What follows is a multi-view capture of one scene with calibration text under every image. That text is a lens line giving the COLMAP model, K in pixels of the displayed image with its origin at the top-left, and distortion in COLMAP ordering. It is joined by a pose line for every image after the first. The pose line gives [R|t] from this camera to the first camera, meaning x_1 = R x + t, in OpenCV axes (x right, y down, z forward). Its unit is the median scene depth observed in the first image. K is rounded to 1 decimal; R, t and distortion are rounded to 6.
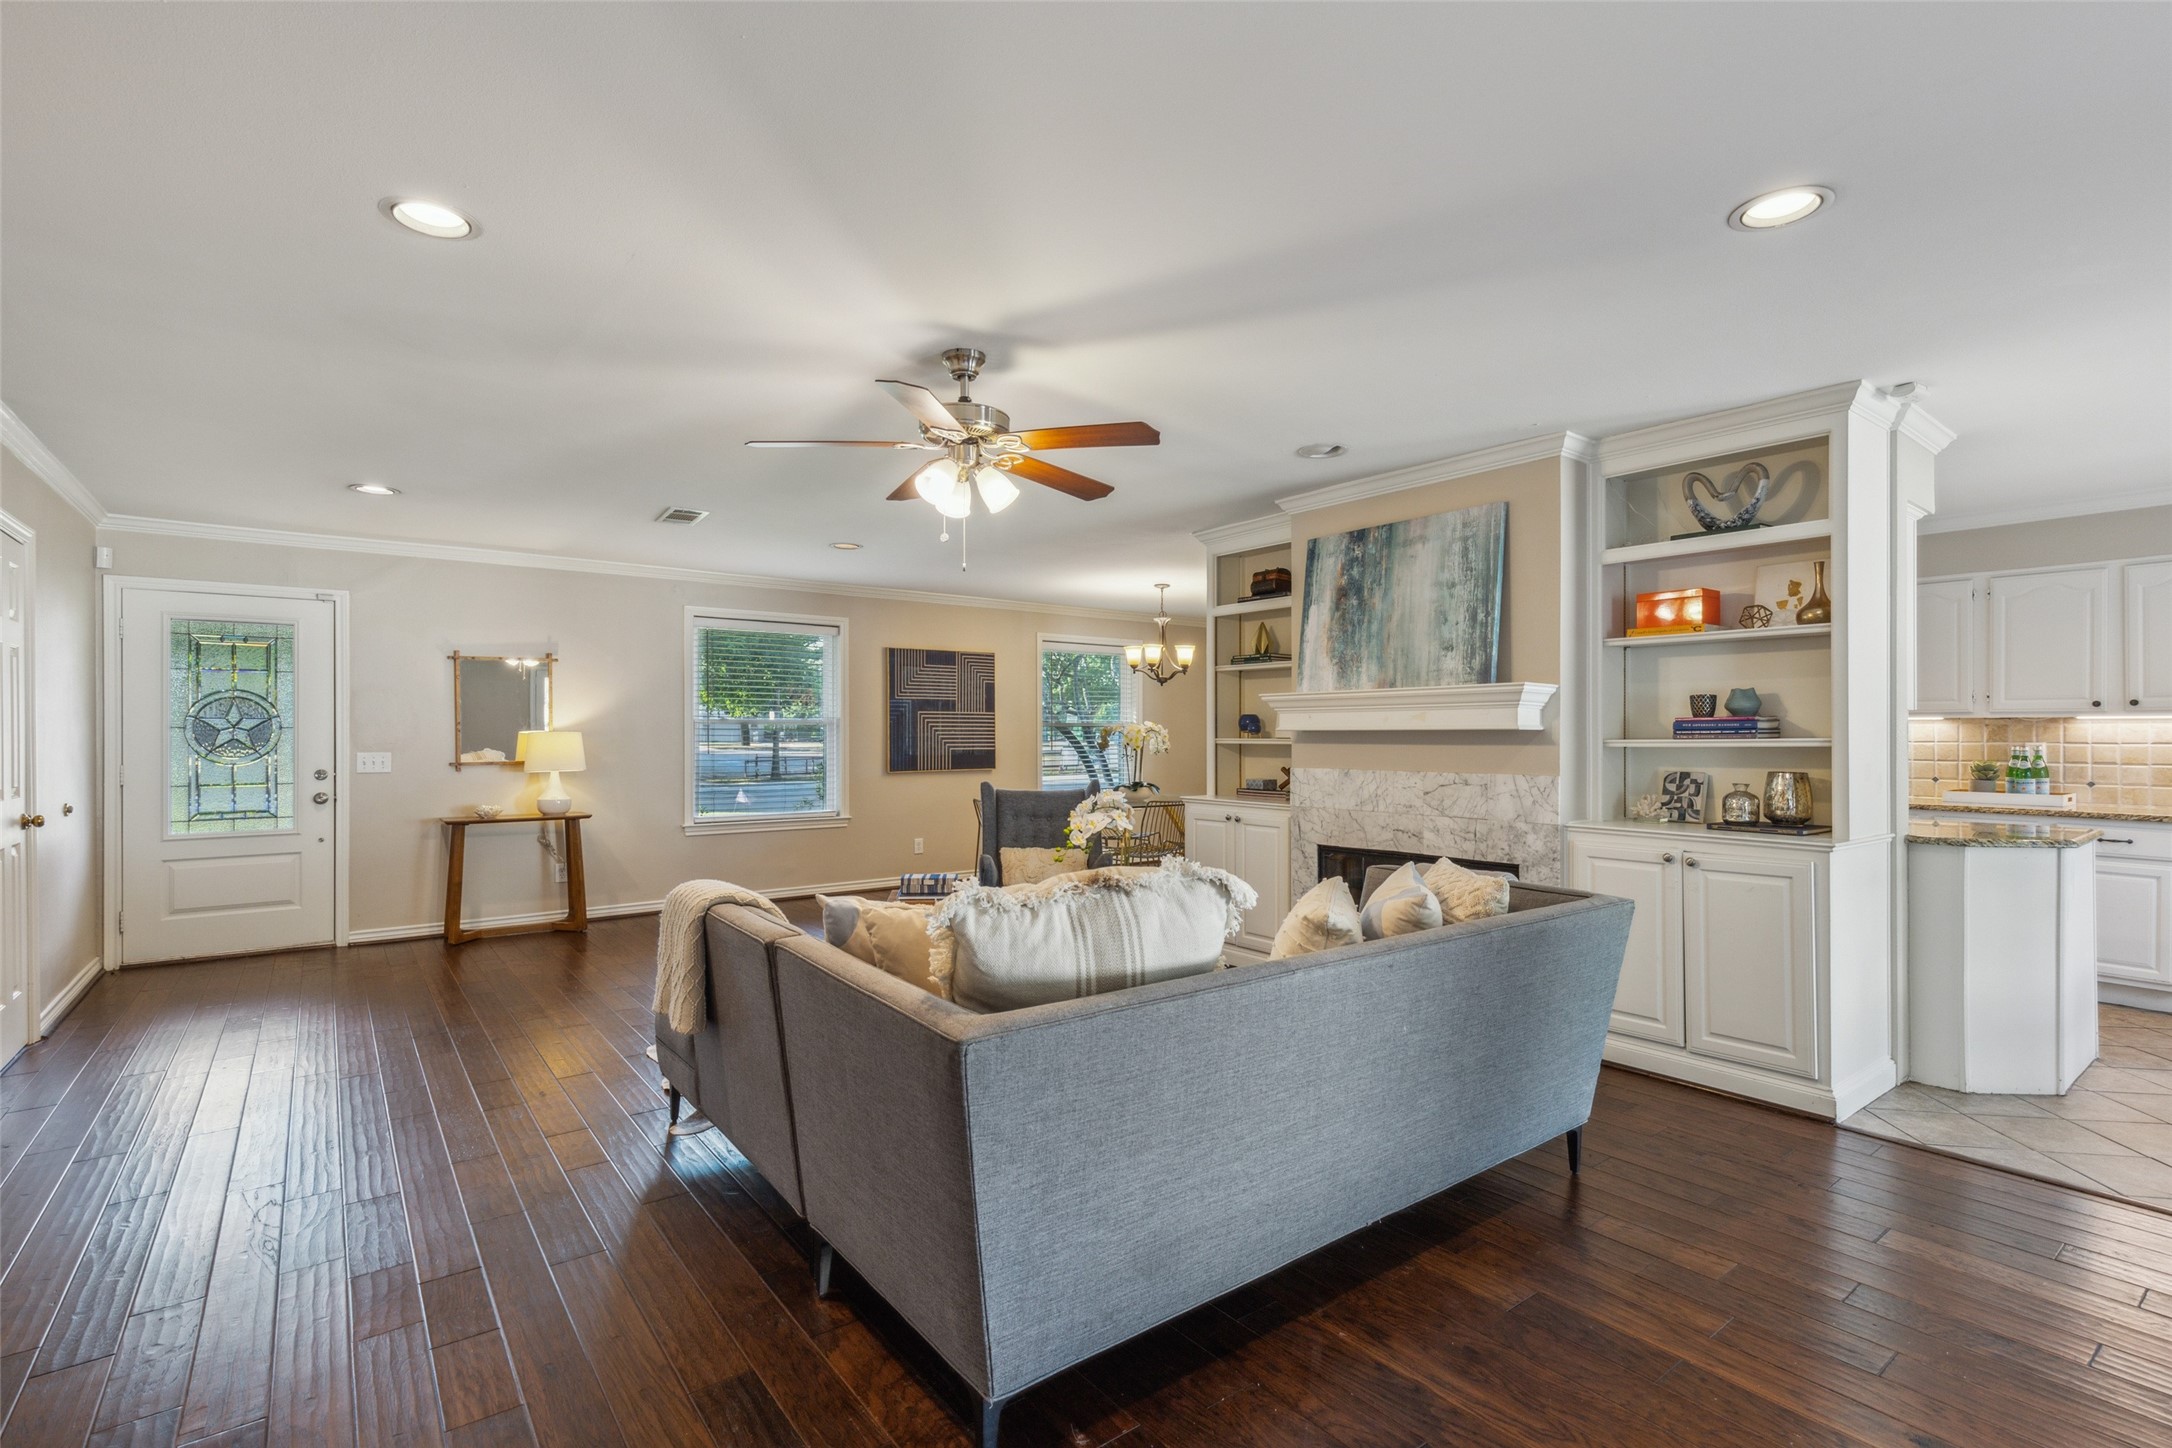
lens RADIAL K [[1005.8, 0, 1085.1], [0, 1005.8, 727.1], [0, 0, 1]] dist [-0.002059, 0.000162]
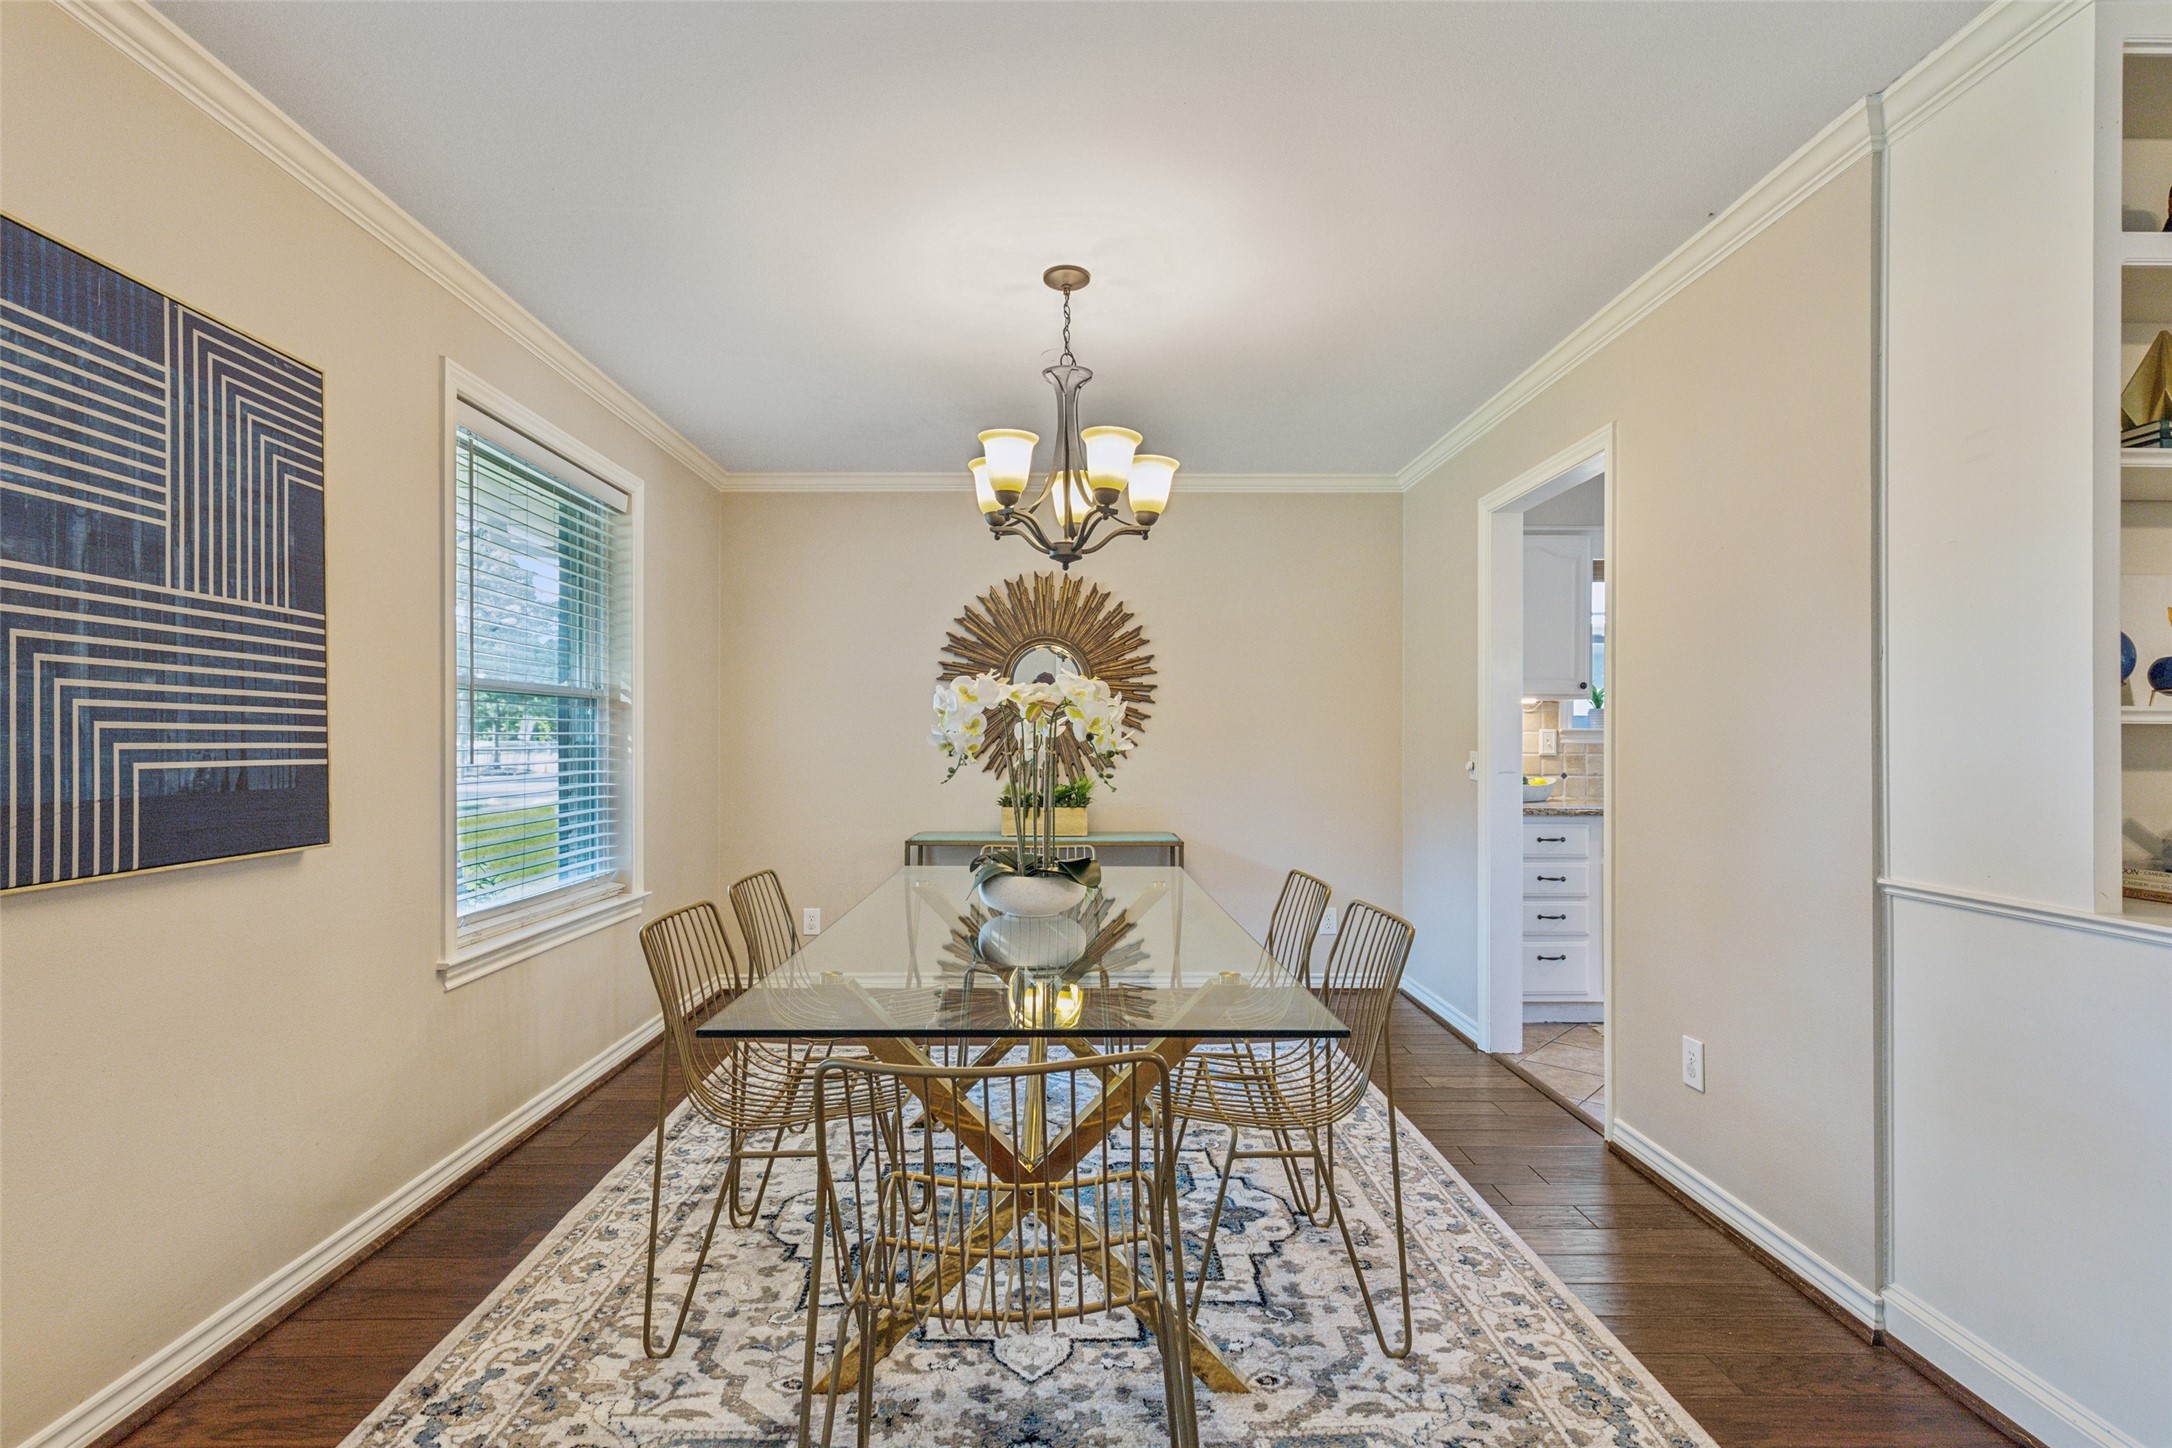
lens RADIAL K [[1005.8, 0, 1082.6], [0, 1005.8, 727.7], [0, 0, 1]] dist [-0.002059, 0.000162]
pose [[0.602538, 0.000909, 0.798090, -0.173924], [-0.000774, 1.000000, -0.000555, 0.012885], [-0.798090, -0.000283, 0.602538, 0.709423]]
